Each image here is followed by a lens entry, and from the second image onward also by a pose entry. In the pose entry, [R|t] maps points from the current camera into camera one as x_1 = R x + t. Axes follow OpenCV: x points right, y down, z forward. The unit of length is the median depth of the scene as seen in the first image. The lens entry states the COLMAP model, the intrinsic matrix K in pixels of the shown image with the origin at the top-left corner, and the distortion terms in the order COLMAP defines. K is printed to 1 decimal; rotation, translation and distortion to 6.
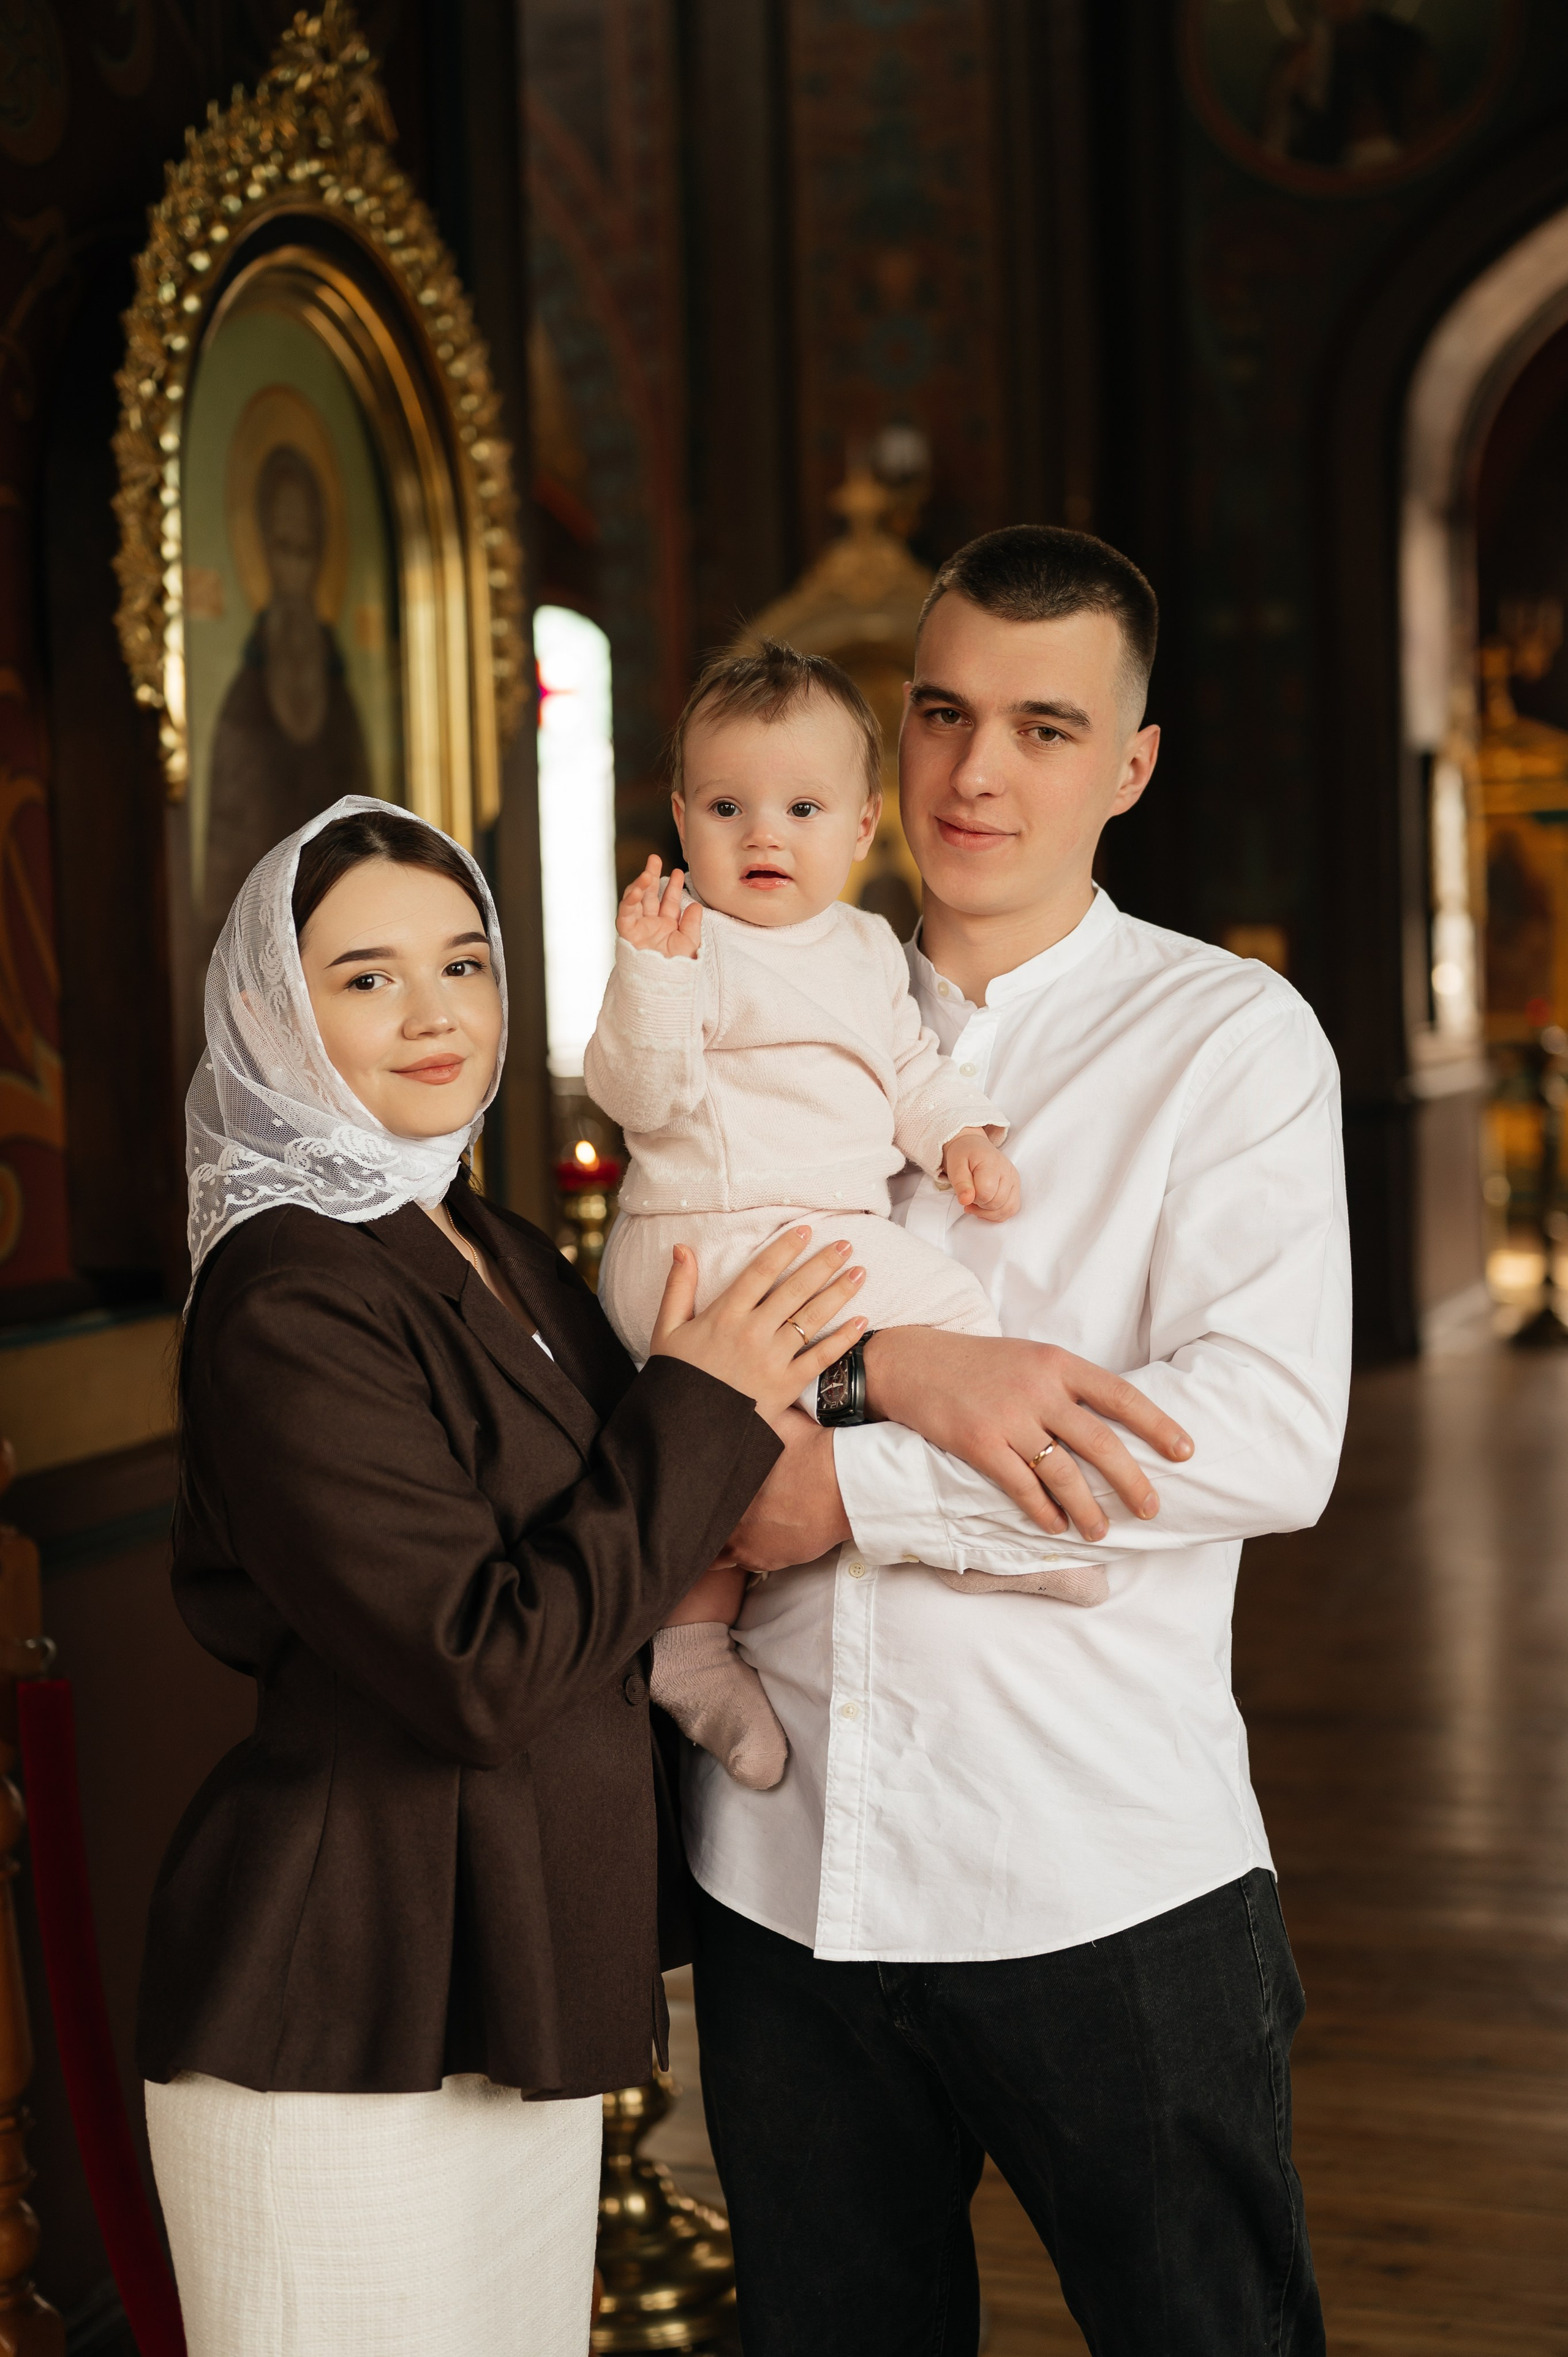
lens RADIAL K [[3340.1, 0, 749.8], [0, 3340.1, 1153.1], [0, 0, 1]] dist [0.009287, -0.036583]
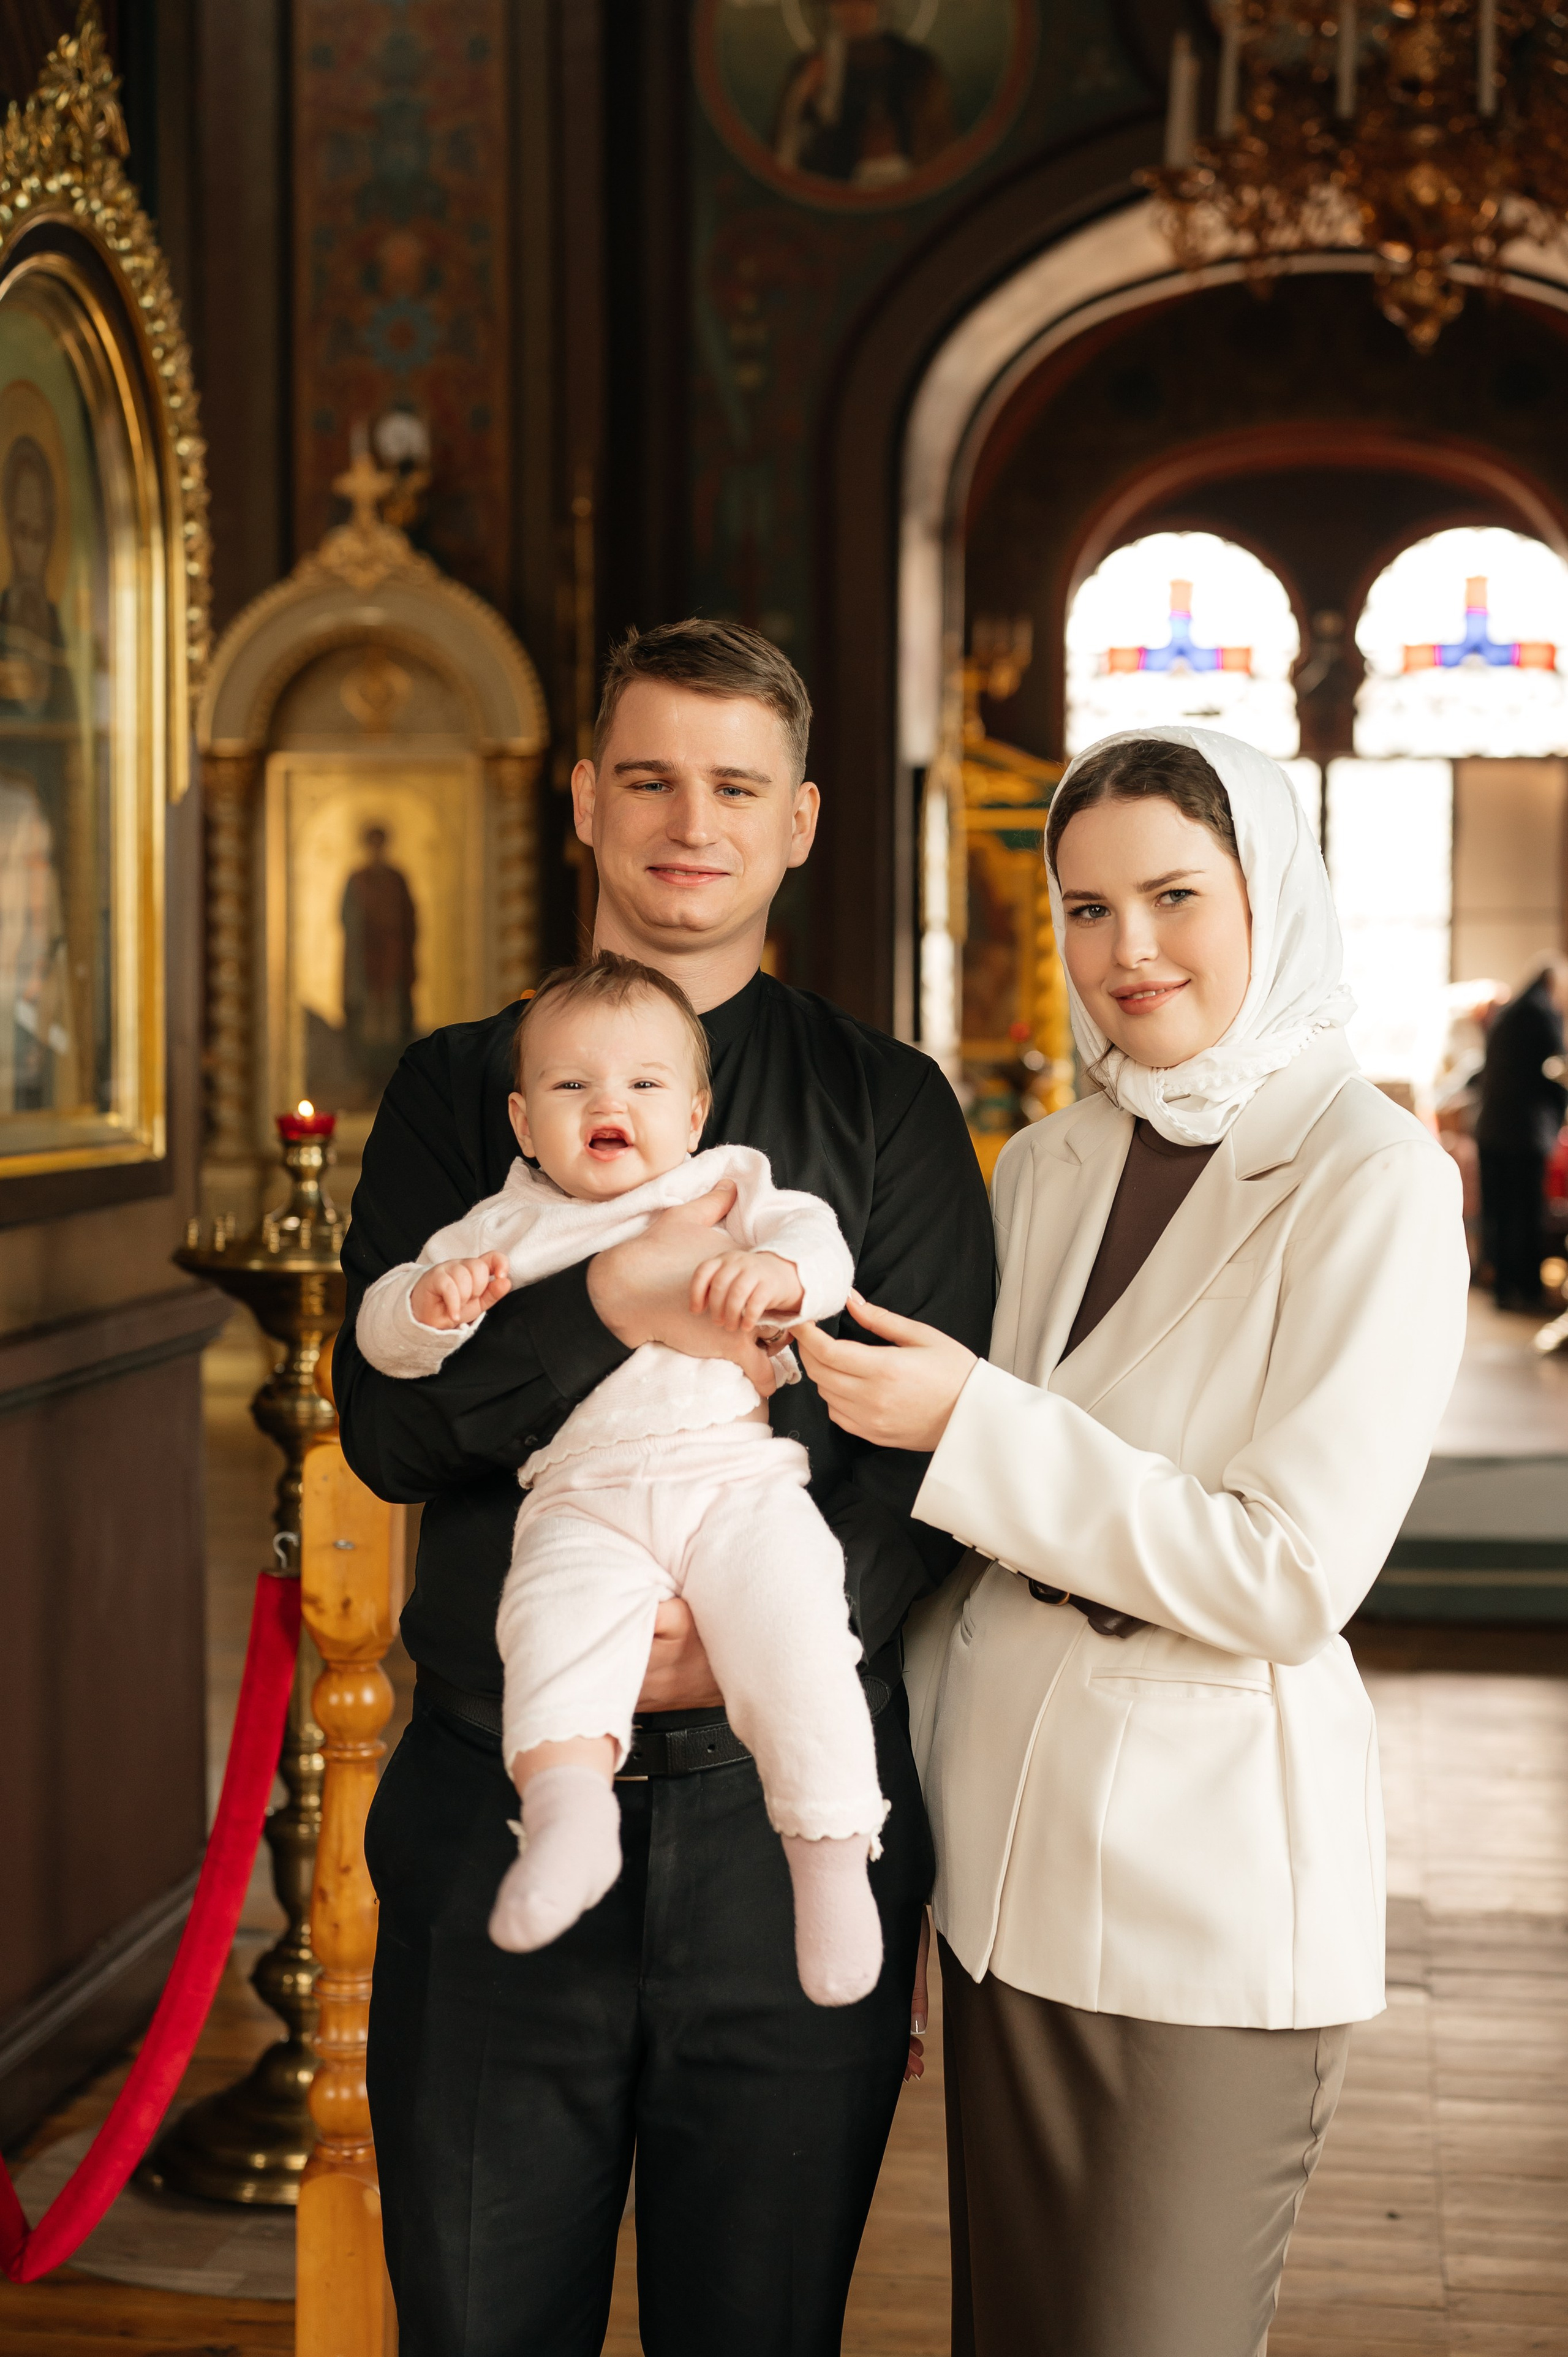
lens RADIAL K [[3578.6, 0, 791.0], [0, 3578.6, 1164.2], [0, 0, 1]] dist [-0.002569, -0.043027]
pose [[0.982328, 0.025381, 0.185440, -0.109454], [-0.024668, 0.999677, -0.006156, 0.022028], [-0.185536, 0.001472, 0.982636, -0.171159]]
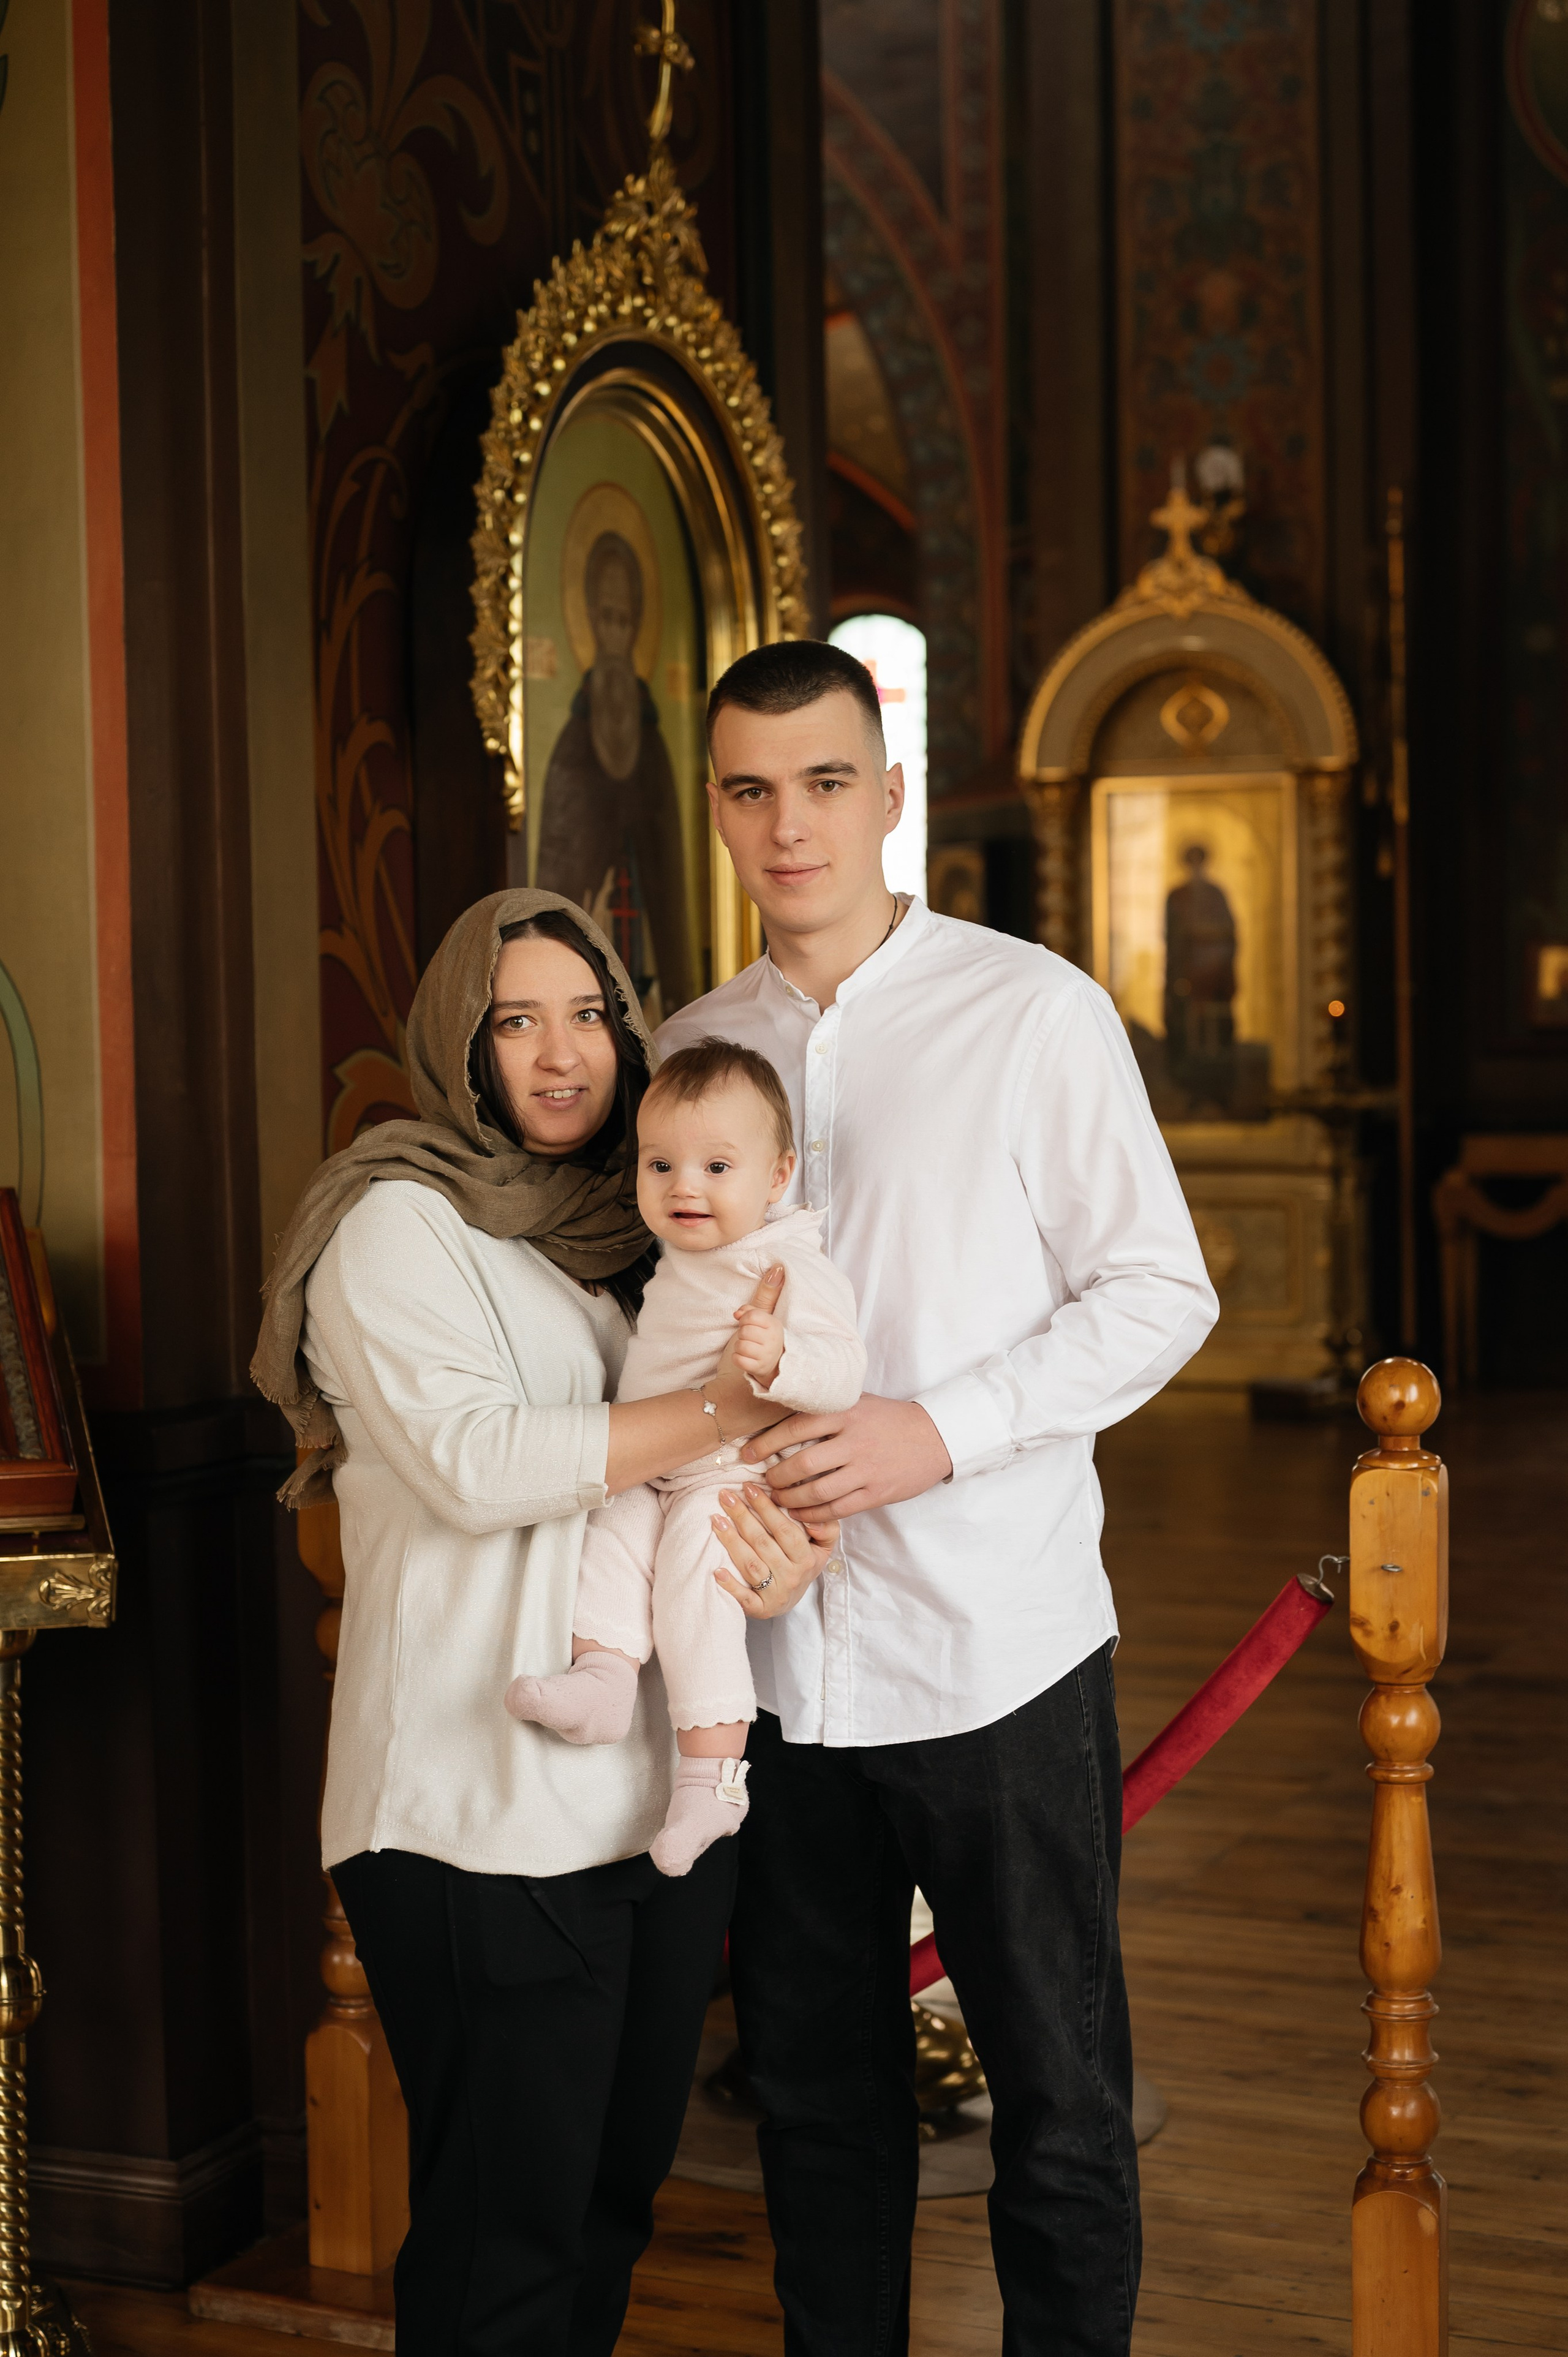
lens RADIAL K [[3529.9, 0, 799.1], [0, 3529.9, 1177.1], [0, 0, 1]] dist [0.004532, -0.094623]
pose [[0.996314, 0.019814, -0.083464, 0.039948], [-0.019662, 0.999803, 0.002644, 0.015032], [0.083500, -0.000994, 0.996507, -0.264310]]
